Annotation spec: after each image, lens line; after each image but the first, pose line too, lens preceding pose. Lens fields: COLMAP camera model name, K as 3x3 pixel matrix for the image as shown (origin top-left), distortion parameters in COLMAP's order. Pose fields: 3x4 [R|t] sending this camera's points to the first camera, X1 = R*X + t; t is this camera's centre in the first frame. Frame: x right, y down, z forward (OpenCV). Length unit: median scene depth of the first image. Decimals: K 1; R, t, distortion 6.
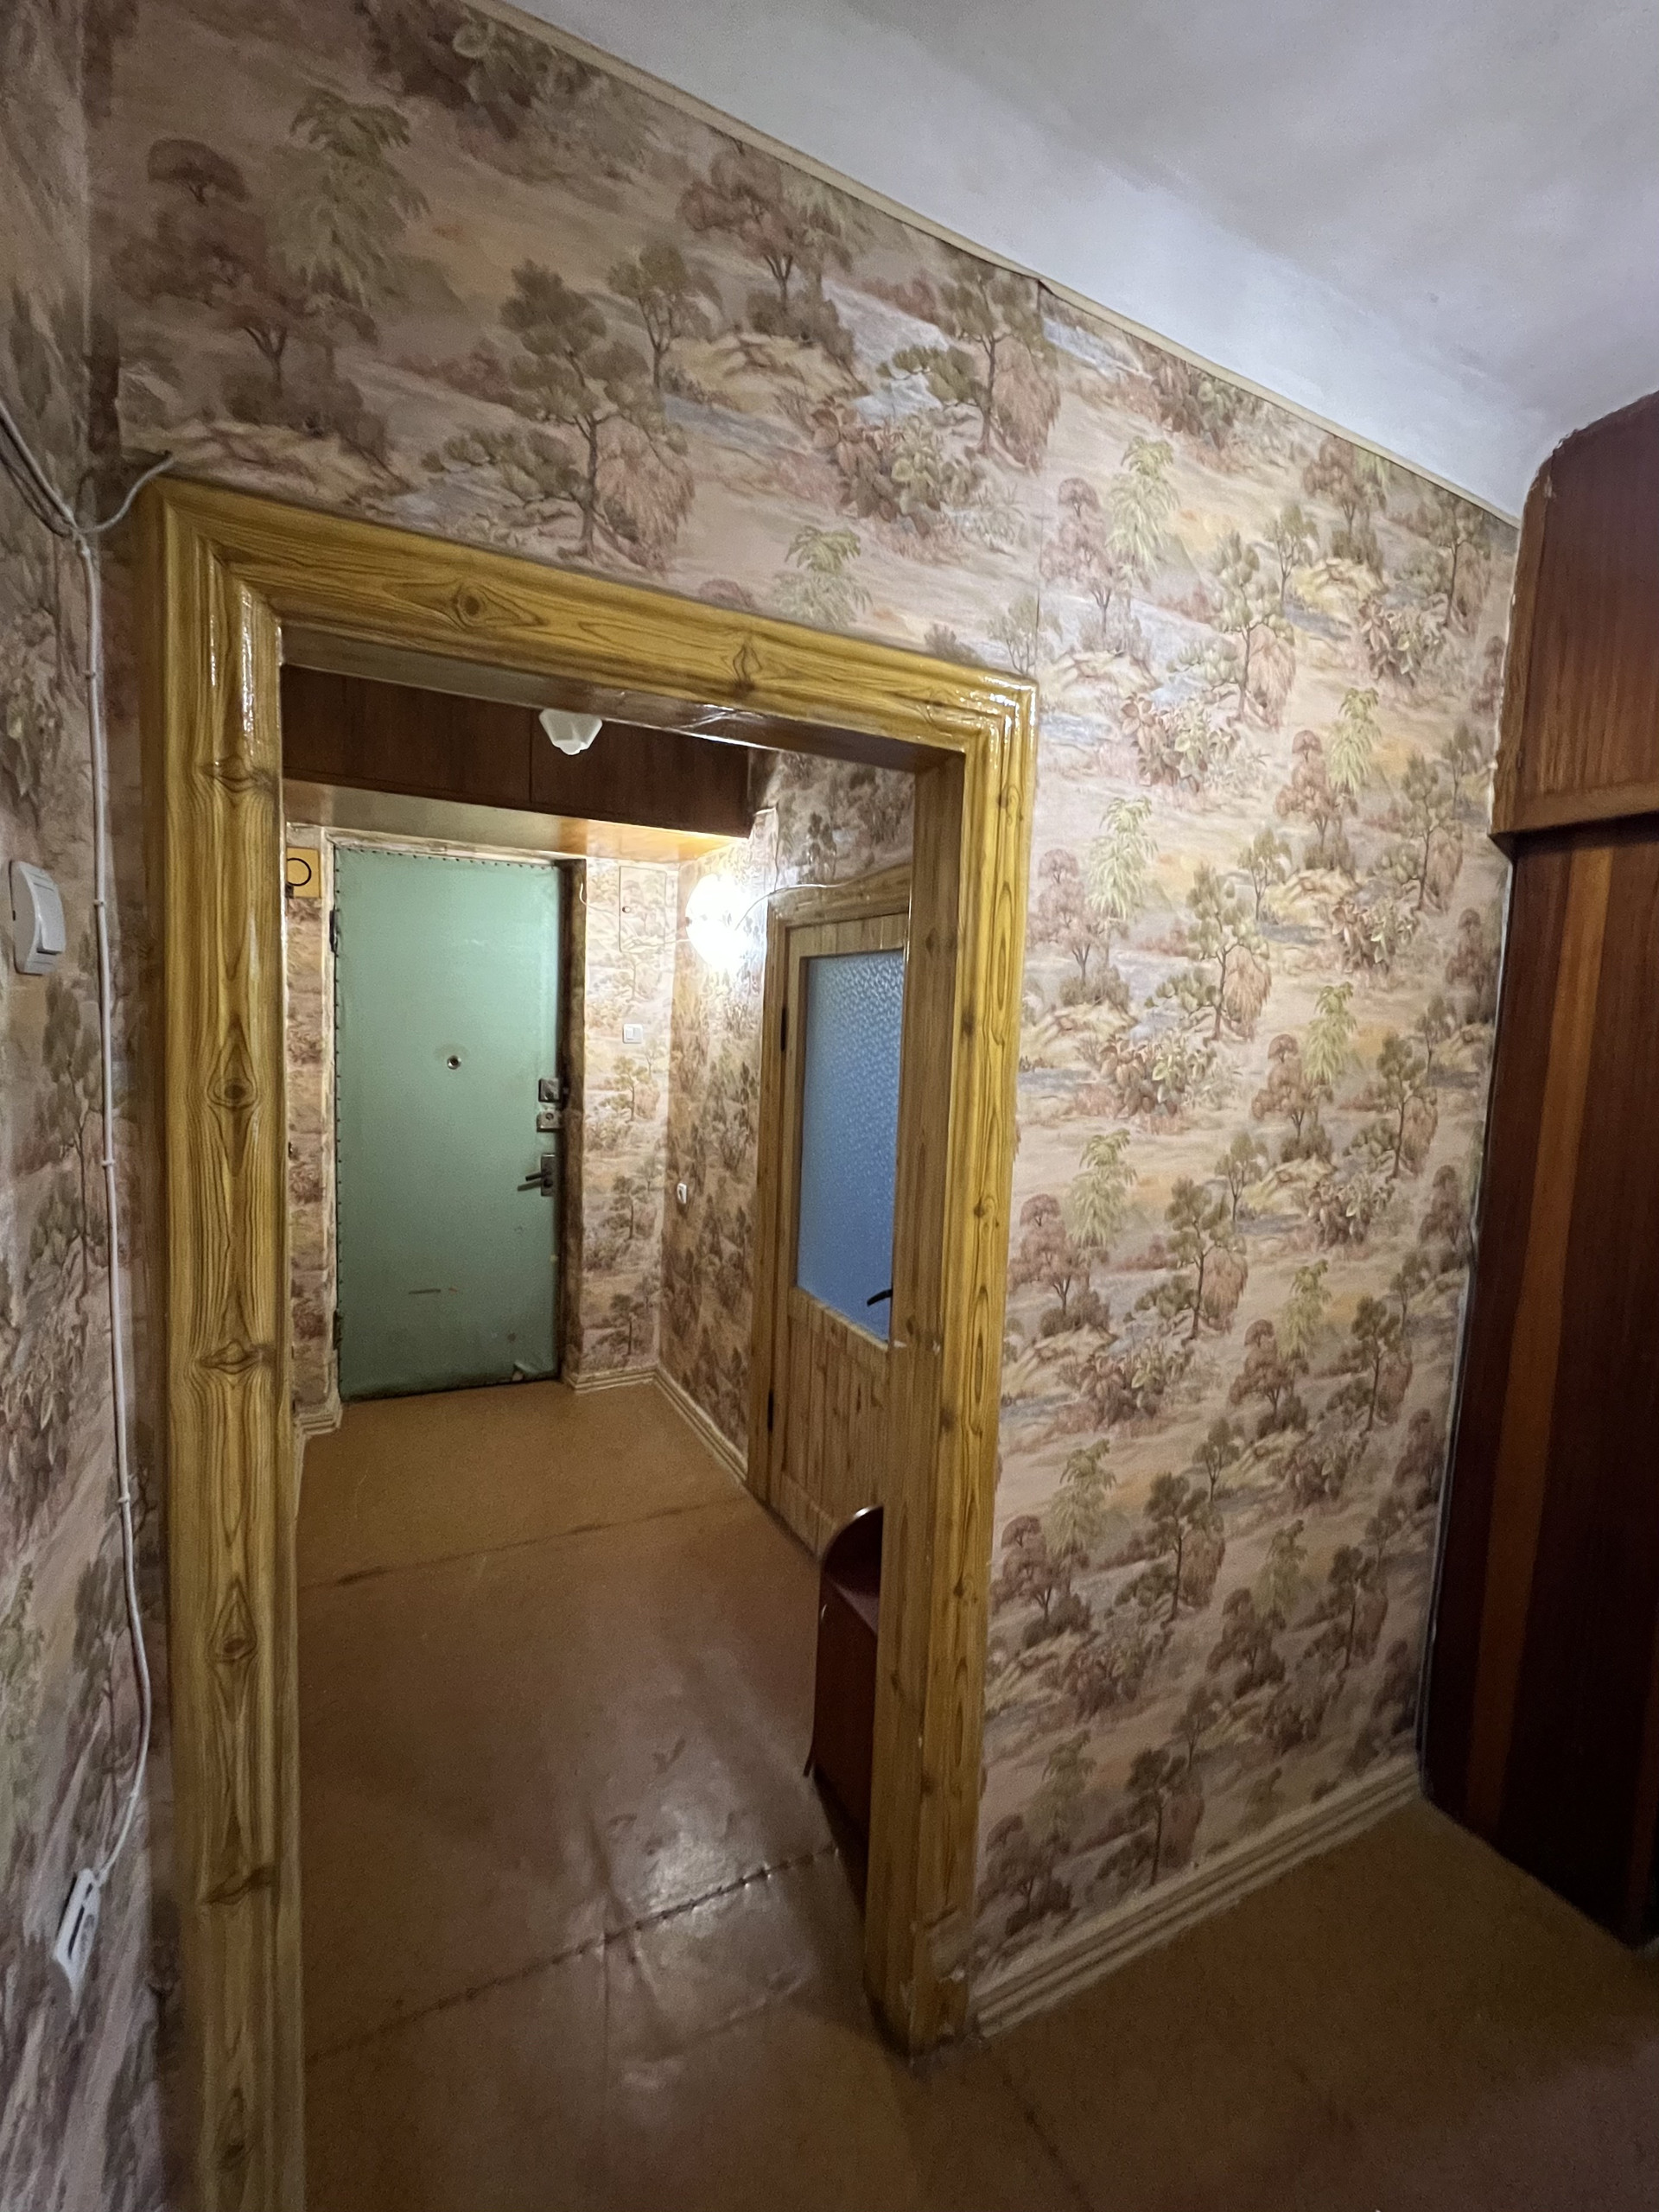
lens RADIAL K [[947.6, 0, 834.6], [0, 947.6, 1103.1], [0, 0, 1]] dist [-0.002212, 0.000496]
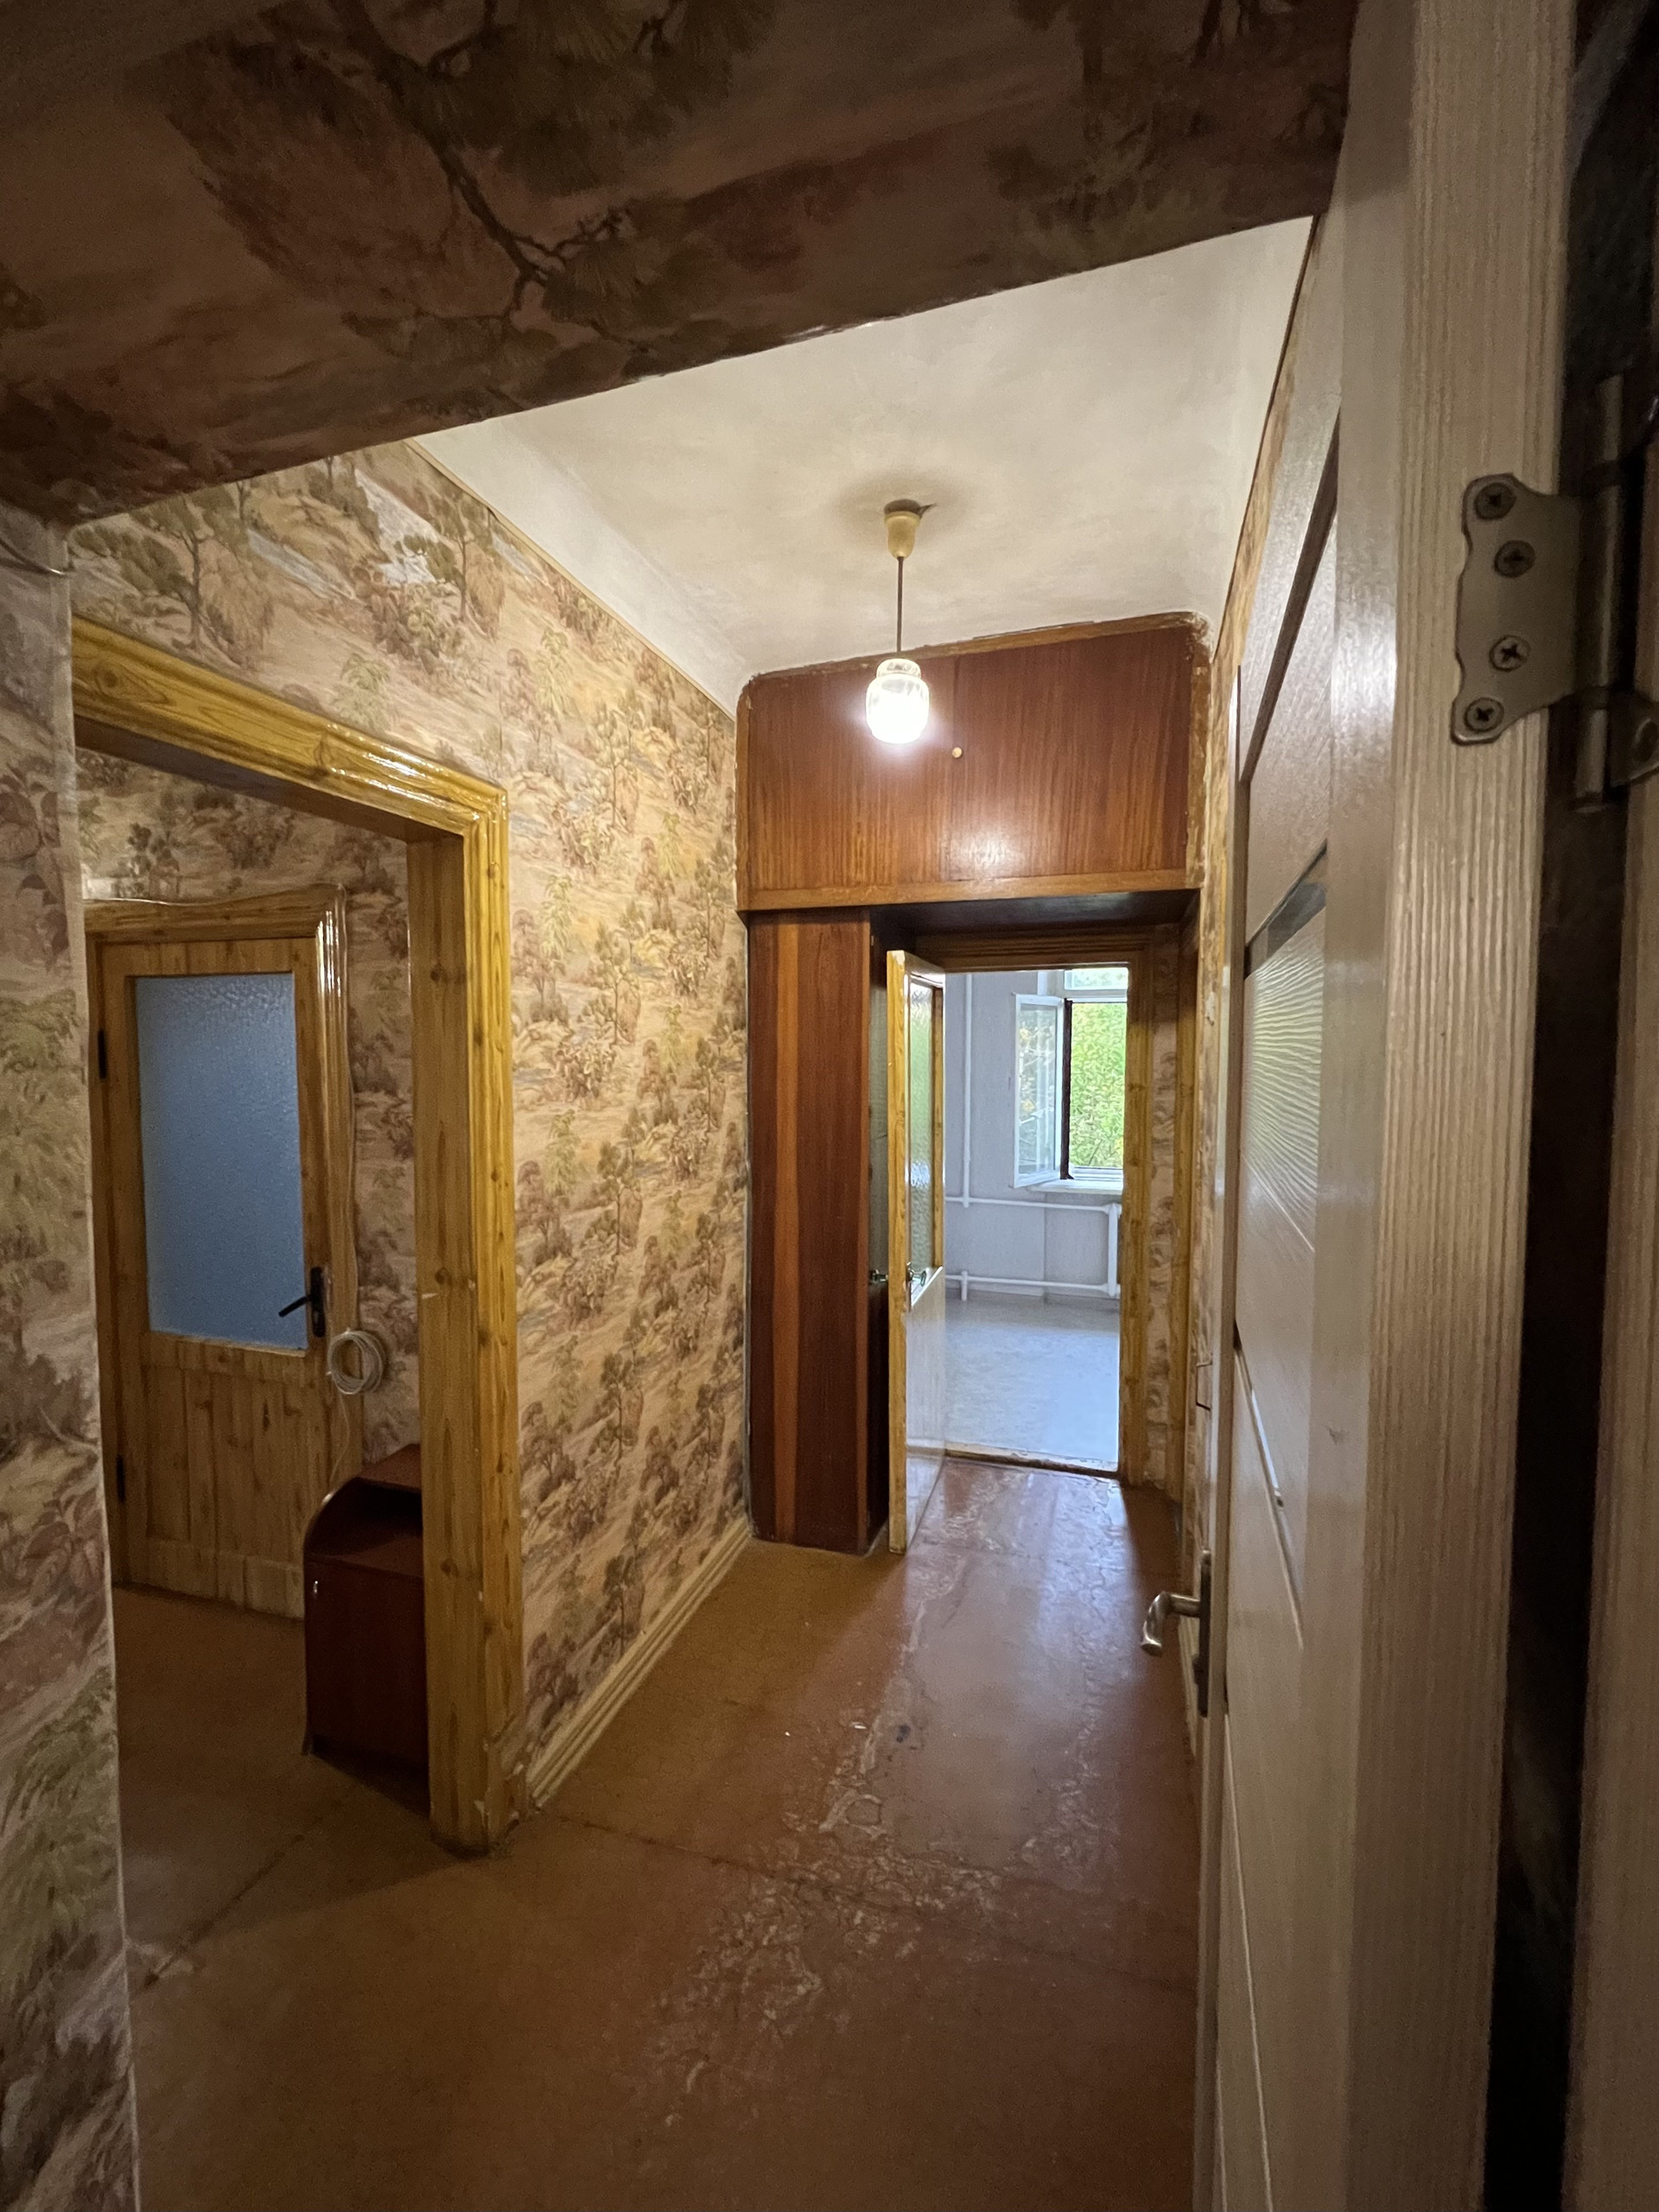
lens RADIAL K [[947.6, 0, 834.6], [0, 947.6, 1103.1], [0, 0, 1]] dist [-0.002212, 0.000496]
pose [[0.701241, -0.075819, 0.708881, -0.411352], [0.087946, 0.995934, 0.019523, 0.024778], [-0.707479, 0.048653, 0.705058, -0.263345]]
